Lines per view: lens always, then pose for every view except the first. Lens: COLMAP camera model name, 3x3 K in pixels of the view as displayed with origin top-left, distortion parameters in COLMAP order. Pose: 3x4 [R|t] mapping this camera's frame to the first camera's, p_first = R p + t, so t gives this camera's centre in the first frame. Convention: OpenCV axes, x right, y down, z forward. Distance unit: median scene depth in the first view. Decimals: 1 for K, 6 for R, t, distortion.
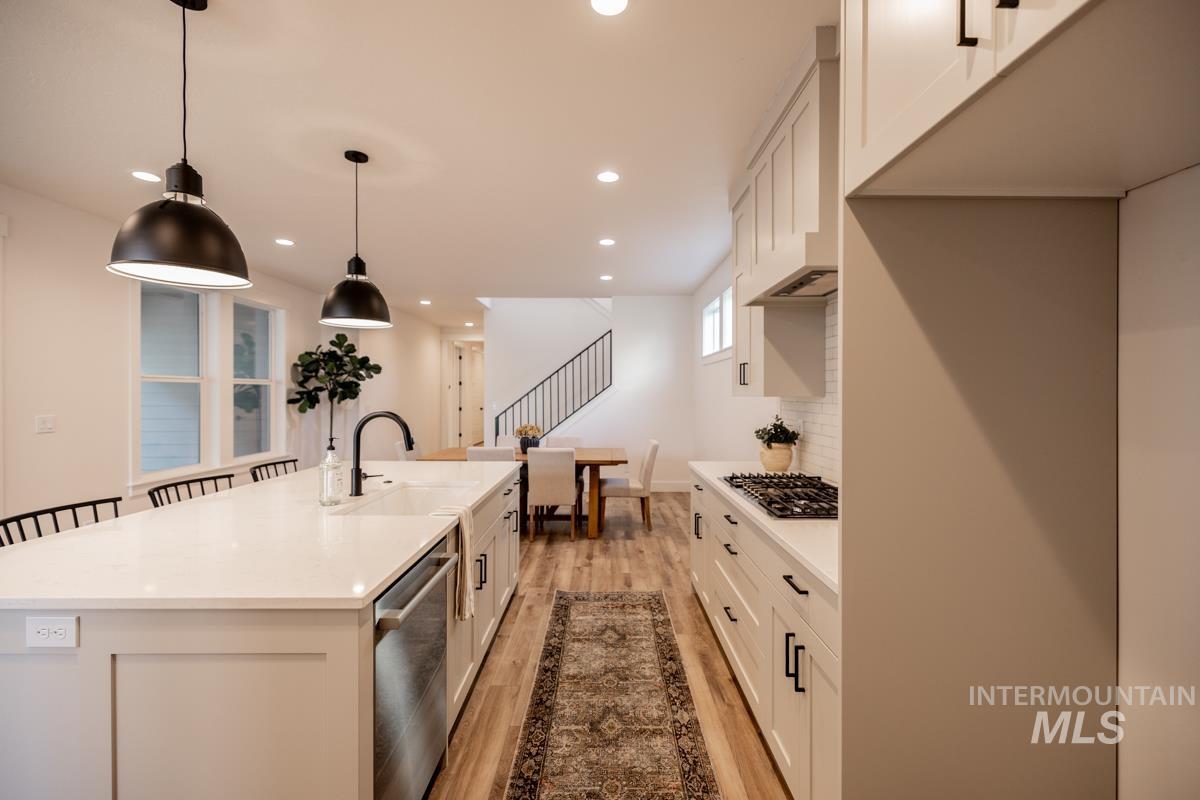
lens RADIAL K [[510.1, 0, 612.7], [0, 510.1, 395.6], [0, 0, 1]] dist [0.000477, -0.000265]
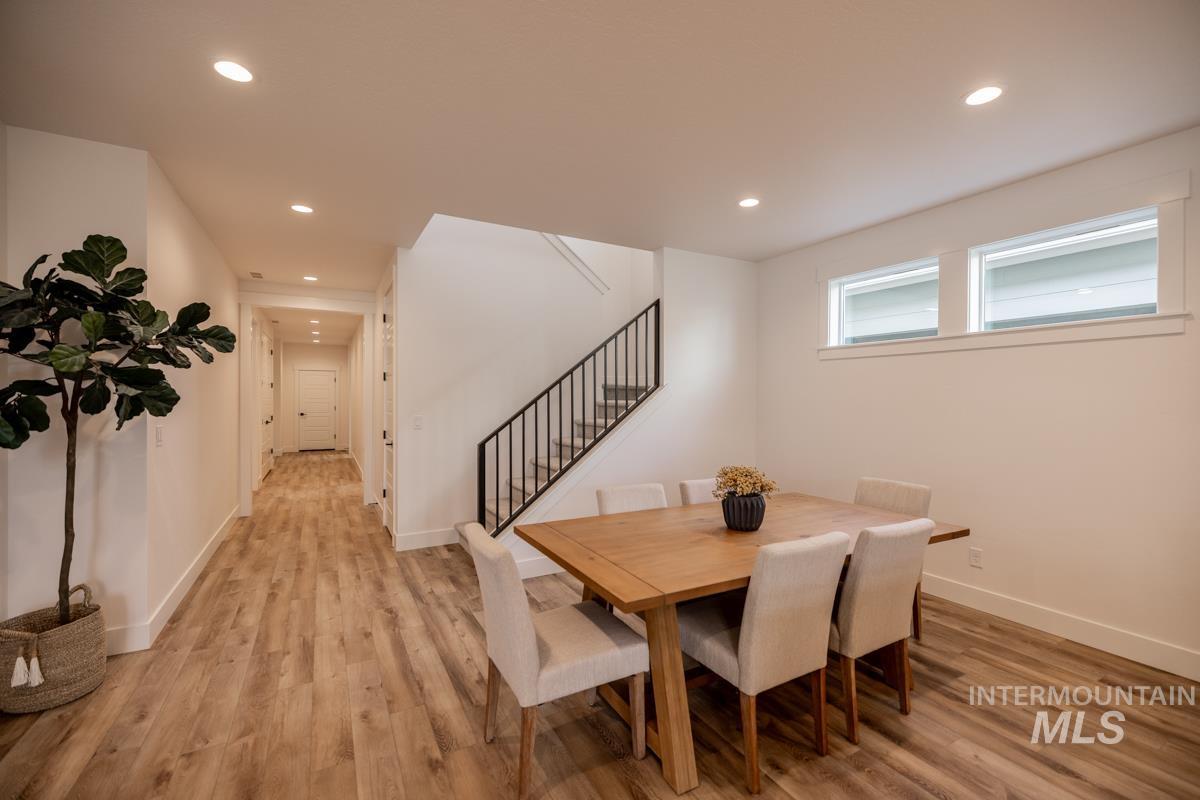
lens RADIAL K [[509.4, 0, 610.2], [0, 509.4, 387.6], [0, 0, 1]] dist [0.002362, -0.000011]
pose [[0.872027, 0.013430, 0.489274, -0.860581], [-0.000819, 0.999662, -0.025980, -0.007731], [-0.489457, 0.022255, 0.871743, 1.105316]]
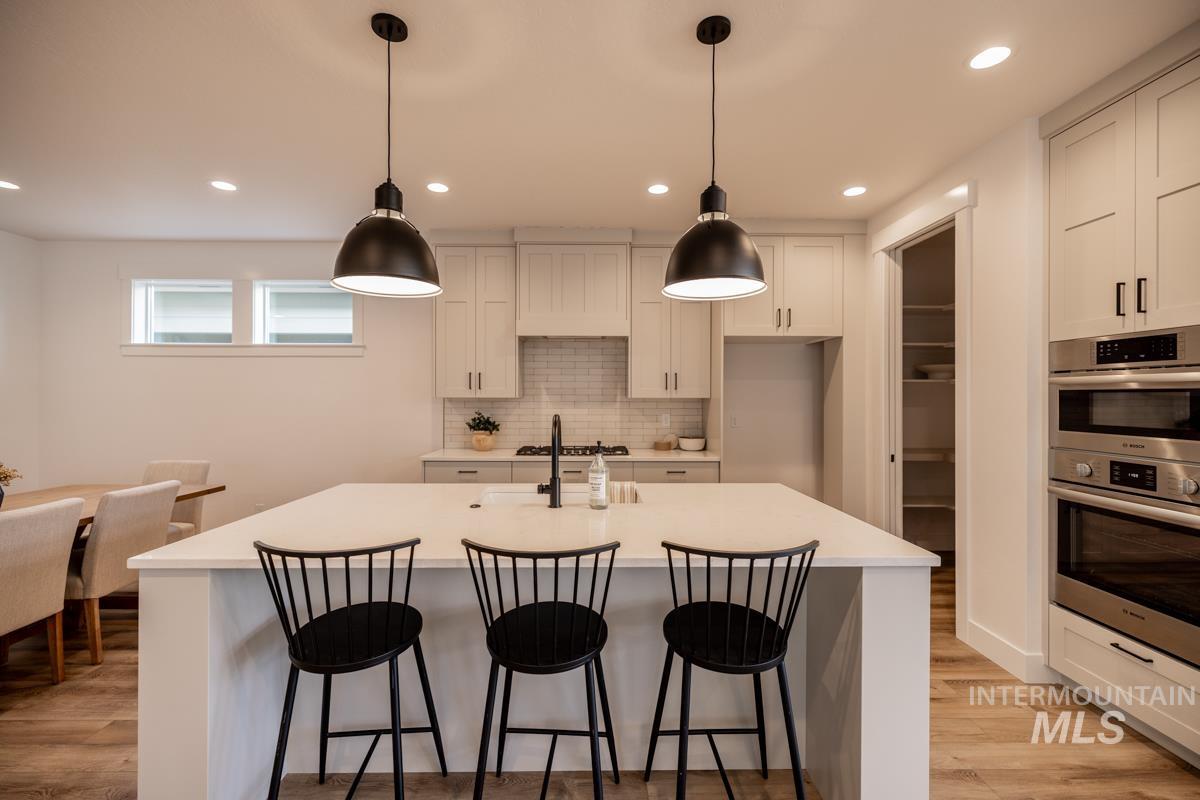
lens RADIAL K [[502.8, 0, 595.9], [0, 502.8, 396.4], [0, 0, 1]] dist [0.002478, -0.000276]
pose [[0.005160, -0.001571, 0.999985, -1.083391], [0.003377, 0.999993, 0.001553, -0.003094], [-0.999981, 0.003369, 0.005166, 0.703831]]
